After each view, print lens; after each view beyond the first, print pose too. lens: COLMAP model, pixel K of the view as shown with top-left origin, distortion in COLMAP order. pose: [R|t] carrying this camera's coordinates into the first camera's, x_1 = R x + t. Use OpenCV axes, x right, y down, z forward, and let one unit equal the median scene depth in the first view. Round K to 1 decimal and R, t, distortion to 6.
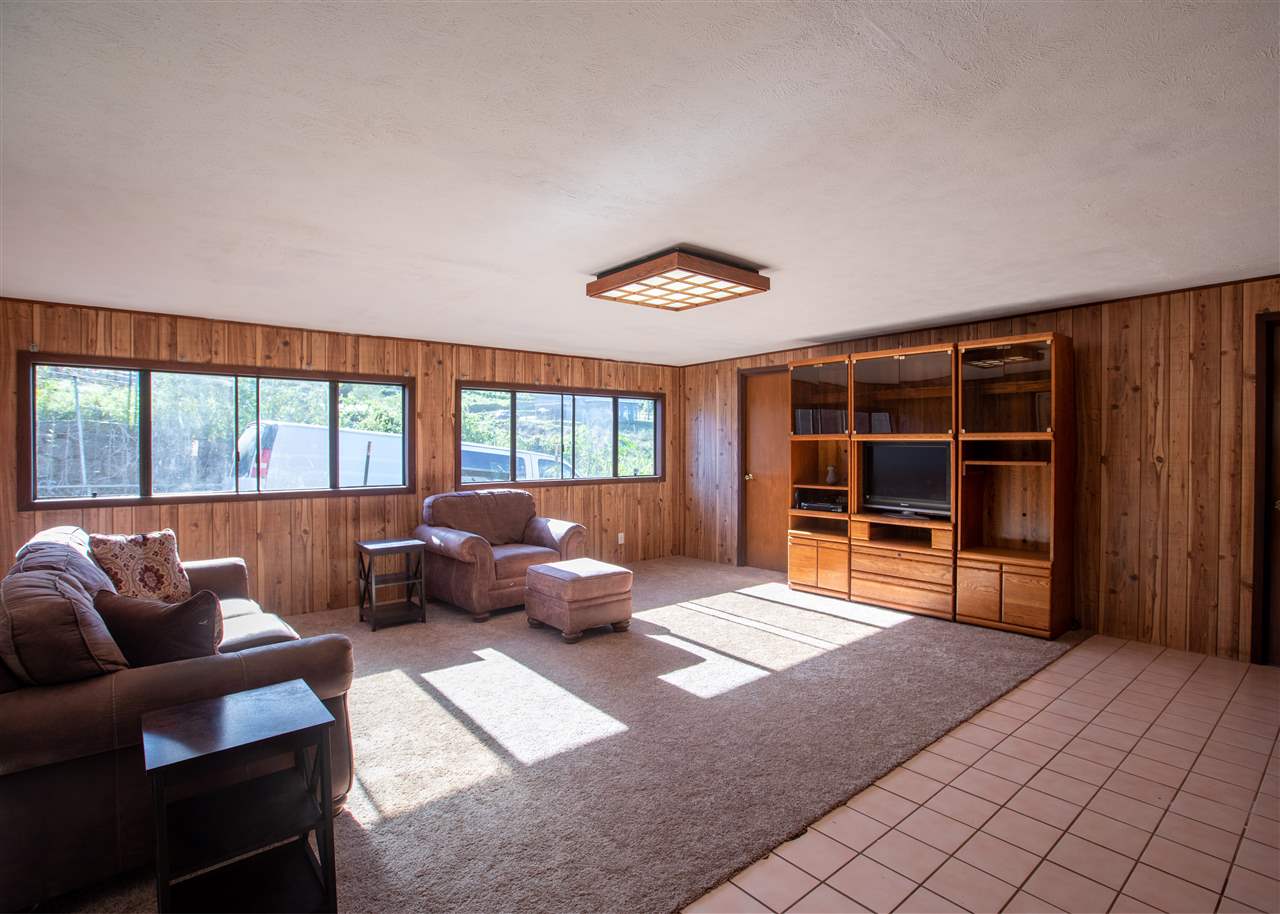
lens RADIAL K [[633.1, 0, 657.7], [0, 633.1, 453.3], [0, 0, 1]] dist [-0.055268, 0.023737]
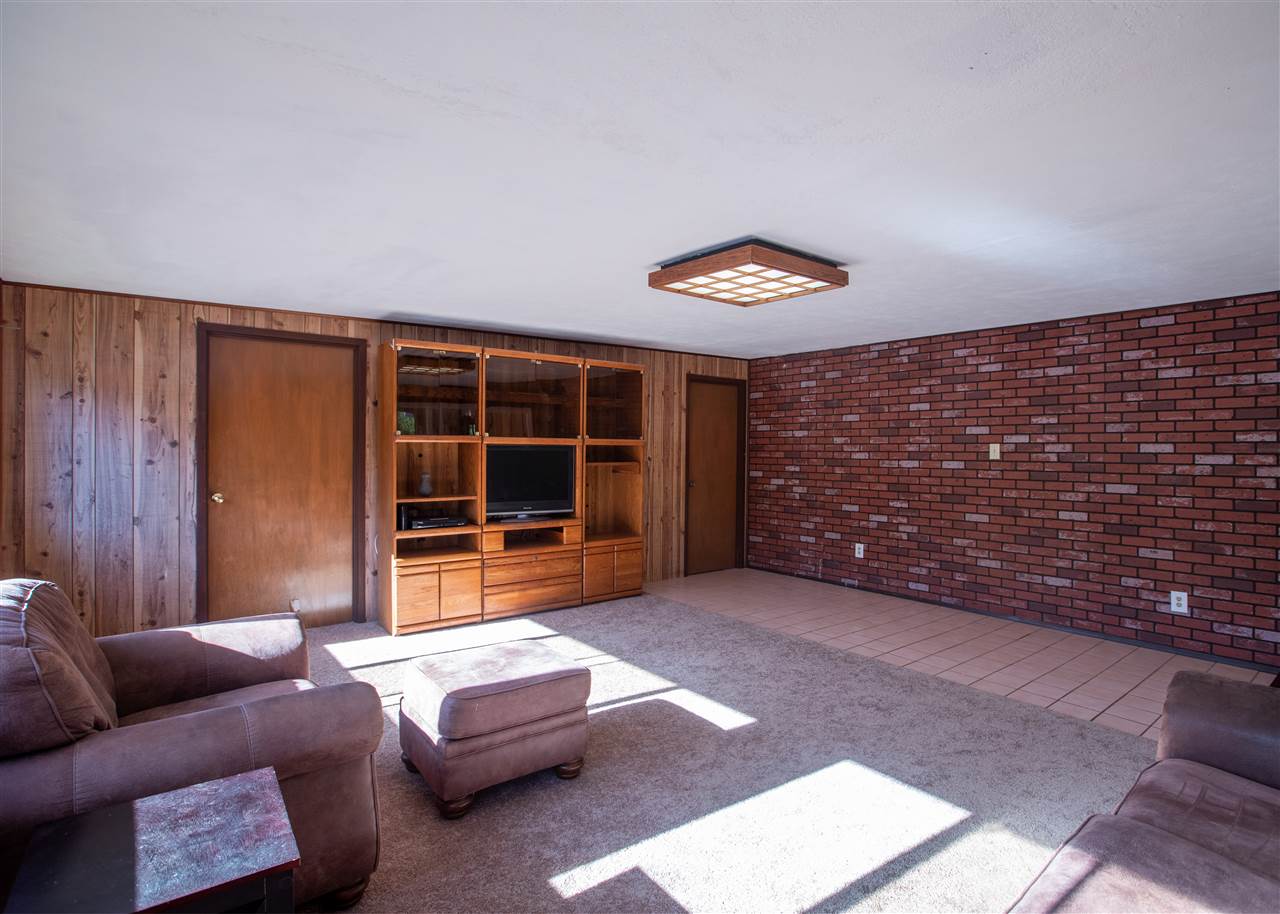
lens RADIAL K [[633.1, 0, 657.7], [0, 633.1, 453.3], [0, 0, 1]] dist [-0.055268, 0.023737]
pose [[0.059392, -0.010236, 0.998182, -0.608070], [0.003741, 0.999943, 0.010031, -0.015555], [-0.998228, 0.003139, 0.059427, 0.734309]]
